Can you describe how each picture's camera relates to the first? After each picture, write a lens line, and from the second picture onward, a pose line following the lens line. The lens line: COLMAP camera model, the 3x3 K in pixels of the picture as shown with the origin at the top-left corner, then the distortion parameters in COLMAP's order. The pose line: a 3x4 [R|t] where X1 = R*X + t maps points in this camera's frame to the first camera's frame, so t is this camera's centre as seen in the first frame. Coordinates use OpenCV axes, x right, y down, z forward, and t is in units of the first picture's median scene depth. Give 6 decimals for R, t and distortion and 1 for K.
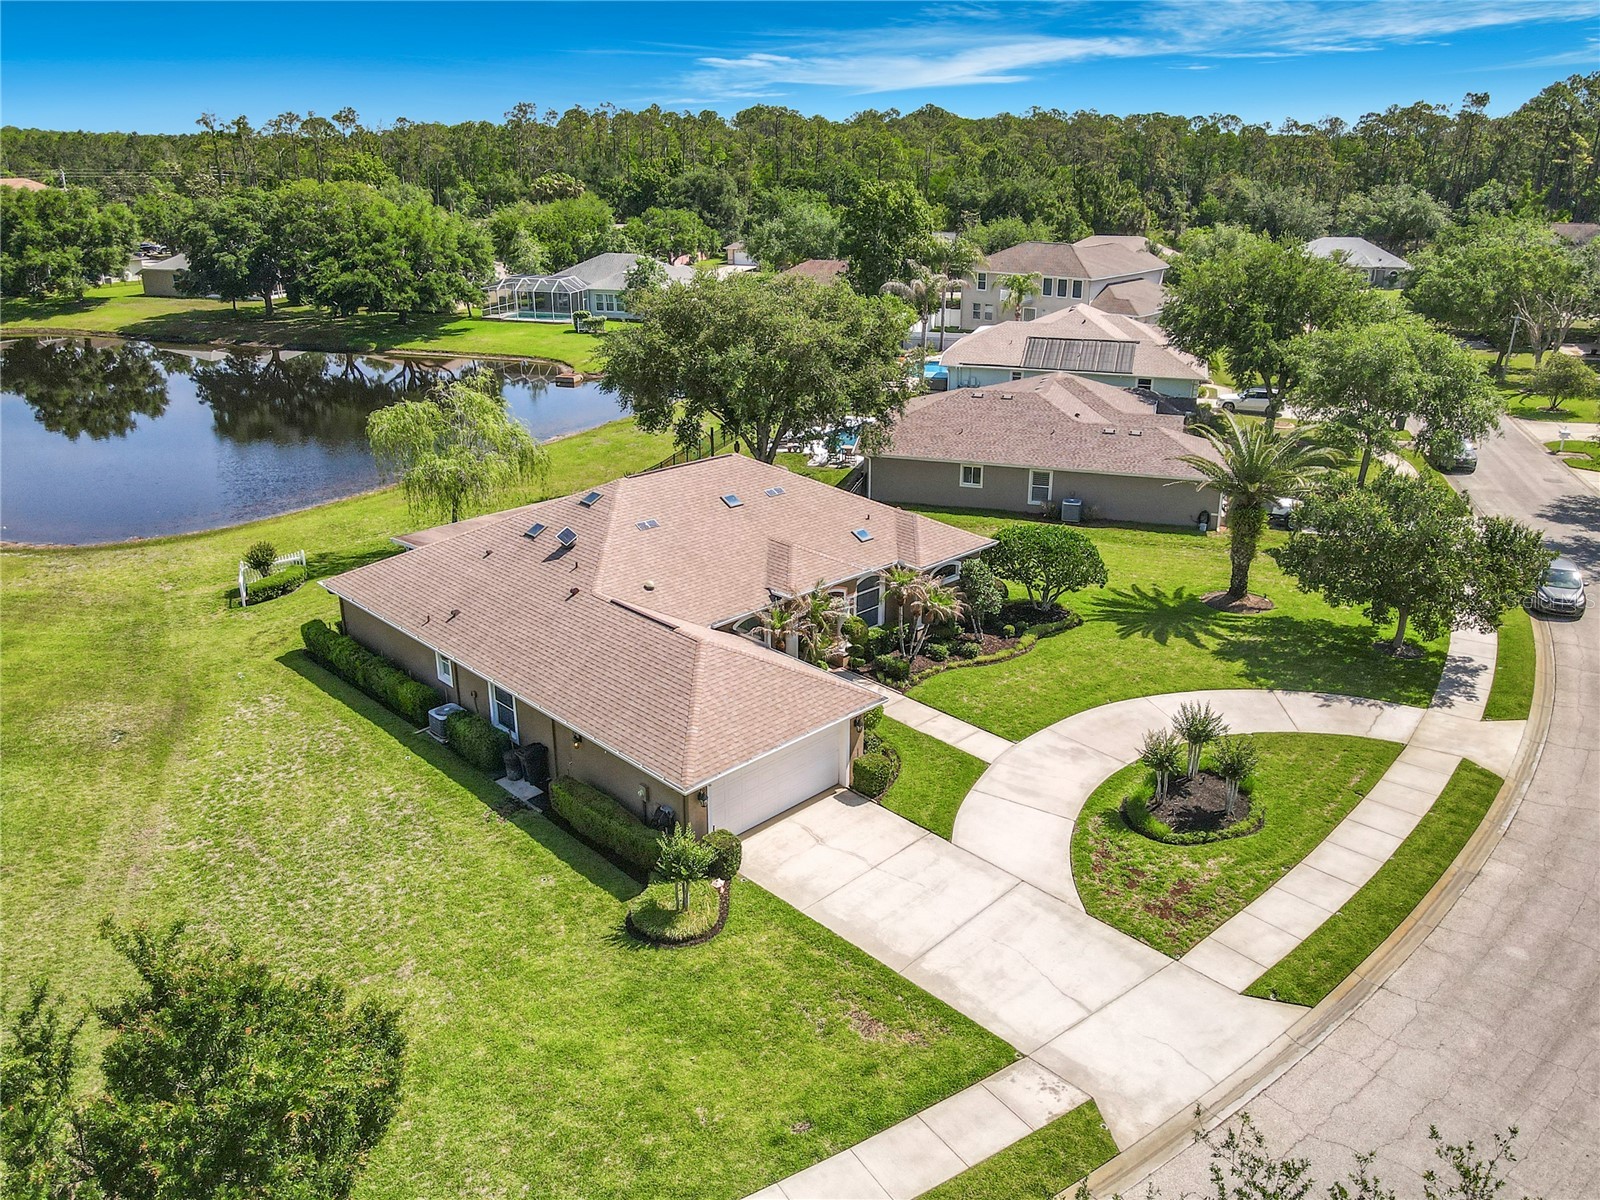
lens RADIAL K [[1185.0, 0, 815.3], [0, 1185.0, 562.3], [0, 0, 1]] dist [0.001875, 0.000108]
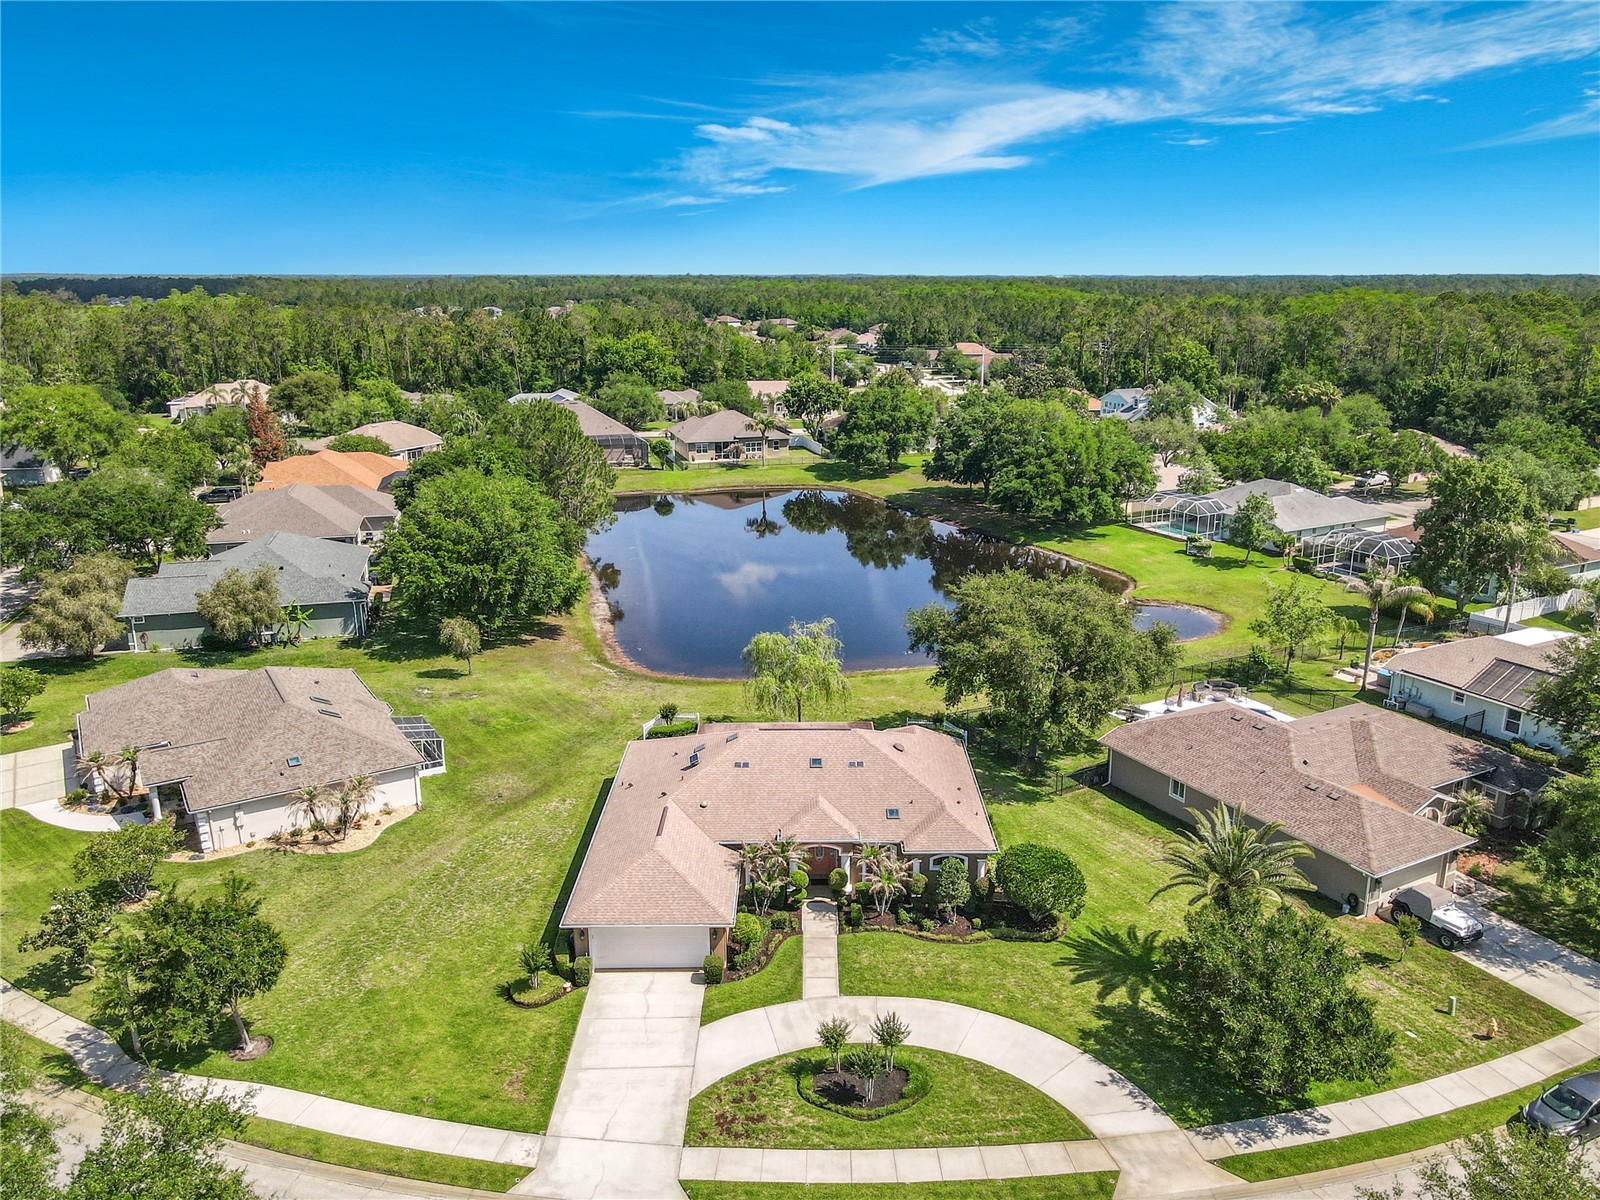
lens RADIAL K [[1173.3, 0, 833.8], [0, 1173.3, 576.8], [0, 0, 1]] dist [0.002402, 0.003672]
pose [[0.722617, 0.169960, -0.670029, 0.300812], [-0.229879, 0.973219, -0.001053, -0.095954], [0.651905, 0.154786, 0.742335, -0.026824]]
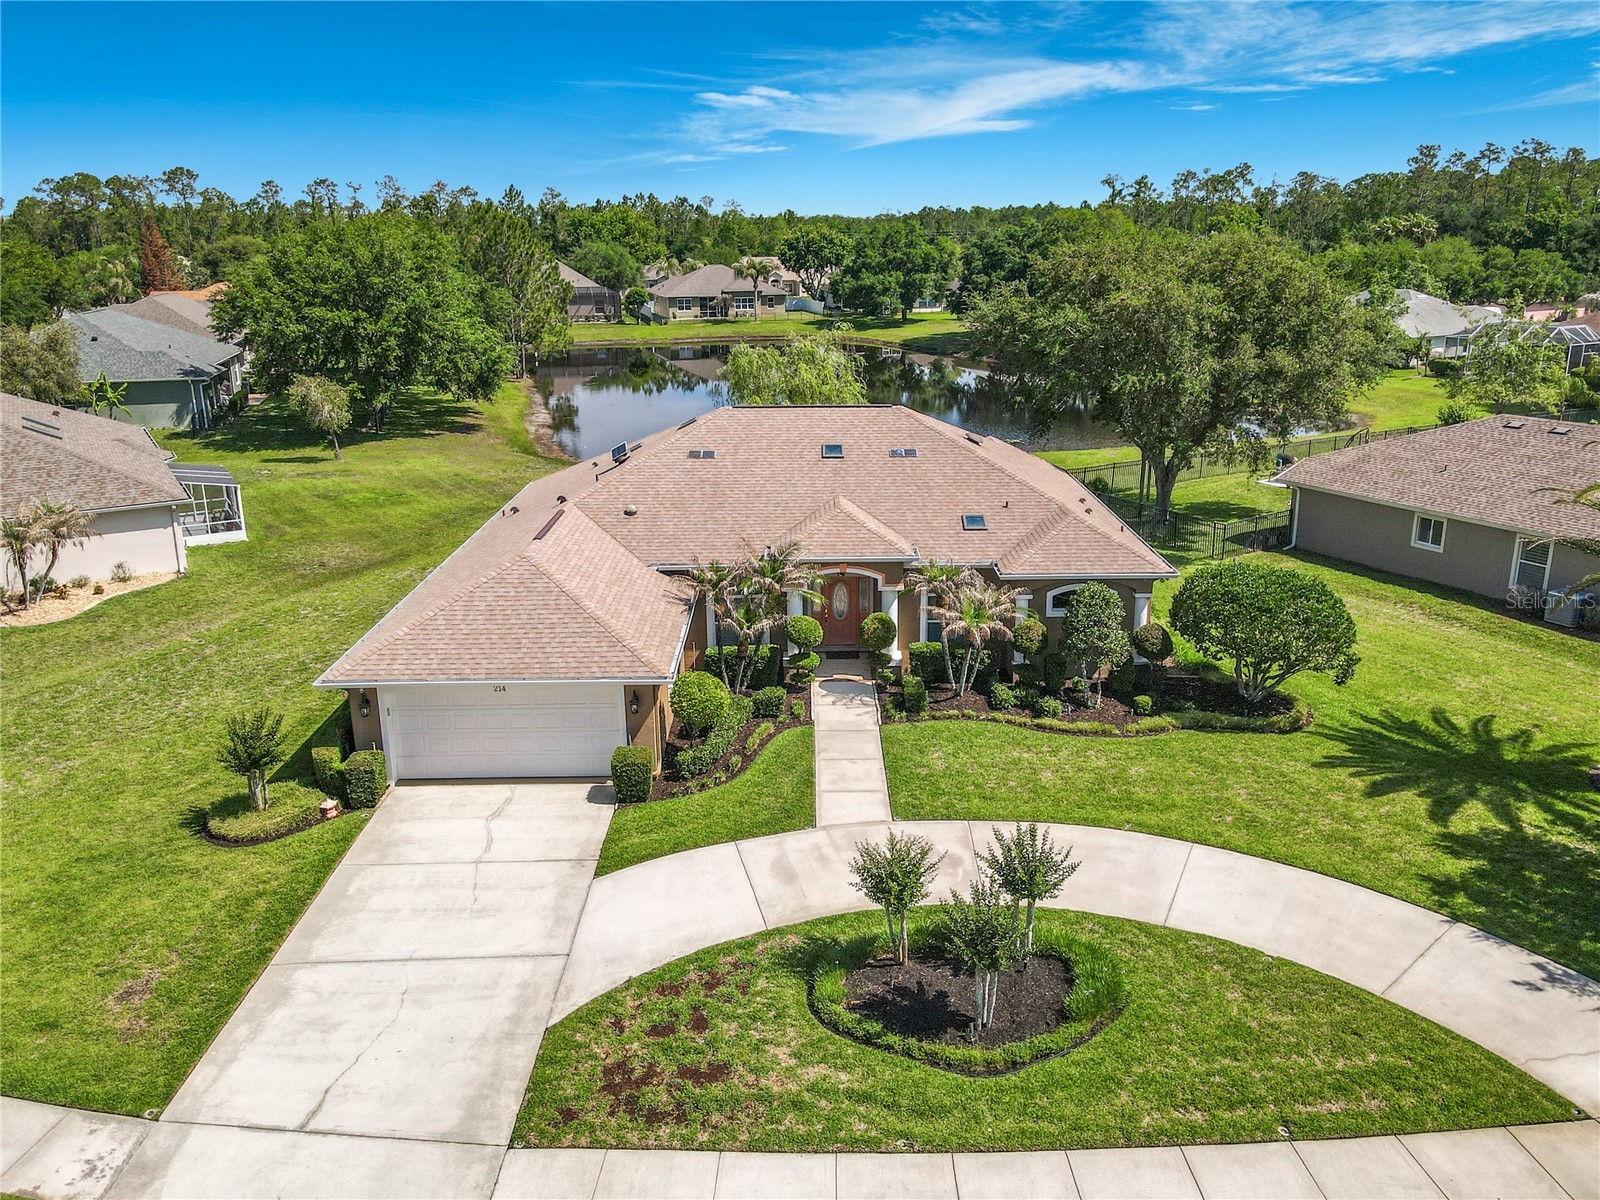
lens RADIAL K [[1194.2, 0, 826.9], [0, 1194.2, 523.4], [0, 0, 1]] dist [0.008883, -0.002843]
pose [[0.720165, 0.155910, -0.676058, 0.171918], [-0.220069, 0.975438, -0.009474, 0.001744], [0.657976, 0.155602, 0.736787, 0.139320]]
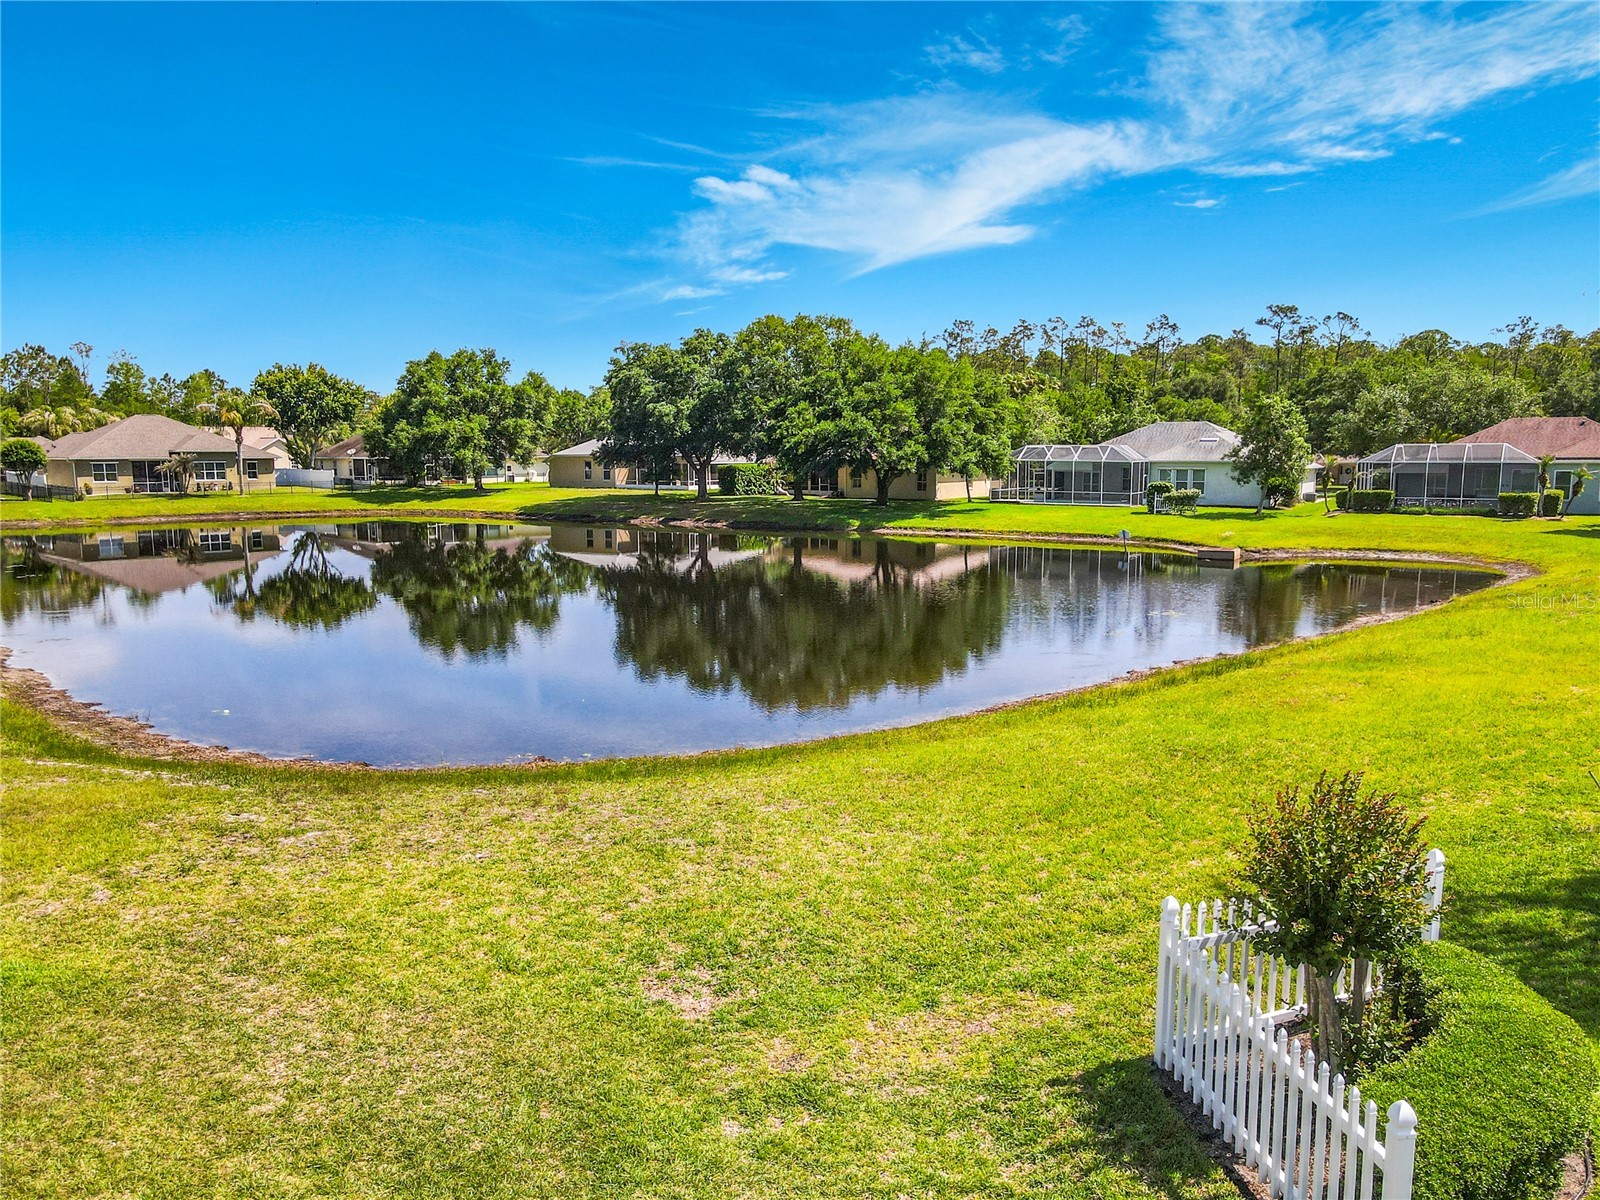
lens RADIAL K [[1208.5, 0, 817.8], [0, 1208.5, 610.7], [0, 0, 1]] dist [0.006414, -0.000223]
pose [[0.963333, 0.030254, -0.266597, -0.201579], [-0.083135, 0.978379, -0.189374, -0.001588], [0.255103, 0.204594, 0.945020, 0.342784]]
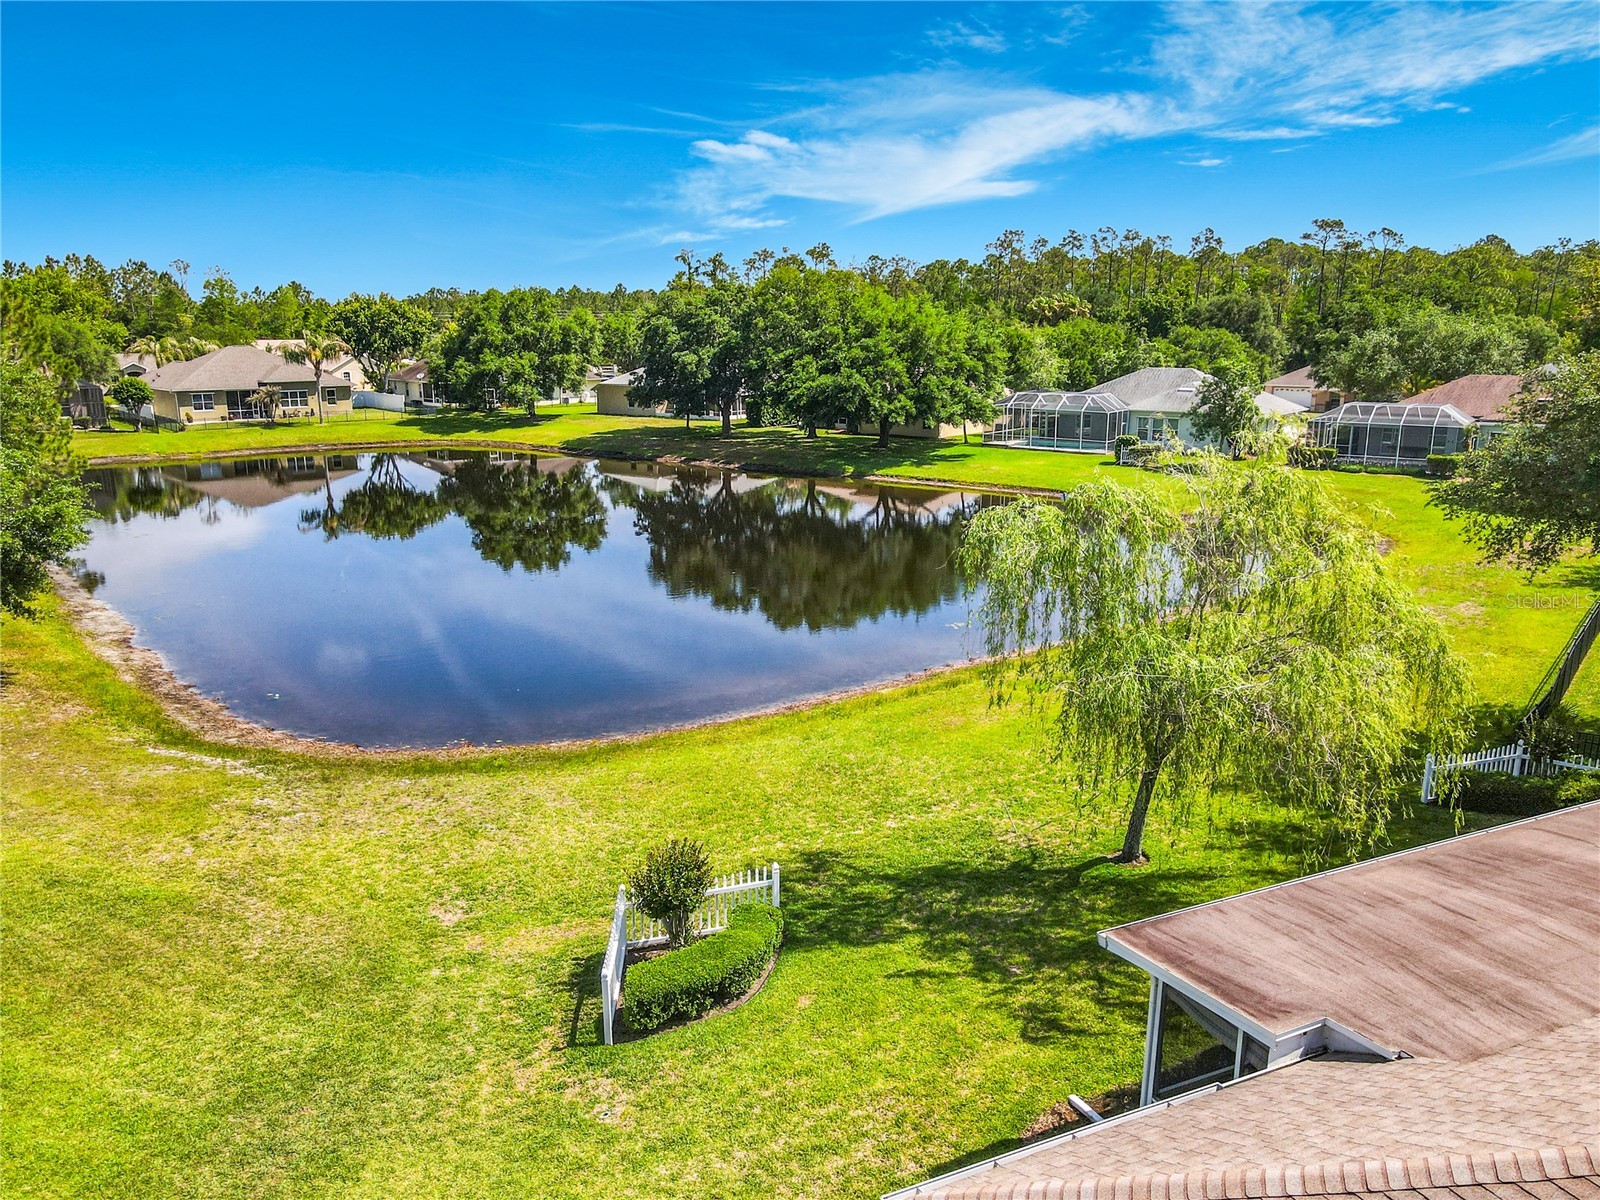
lens RADIAL K [[1208.5, 0, 817.8], [0, 1208.5, 610.7], [0, 0, 1]] dist [0.006414, -0.000223]
pose [[0.941673, 0.073468, -0.328411, -0.128354], [-0.107370, 0.990467, -0.086293, -0.024369], [0.318941, 0.116521, 0.940585, 0.271762]]
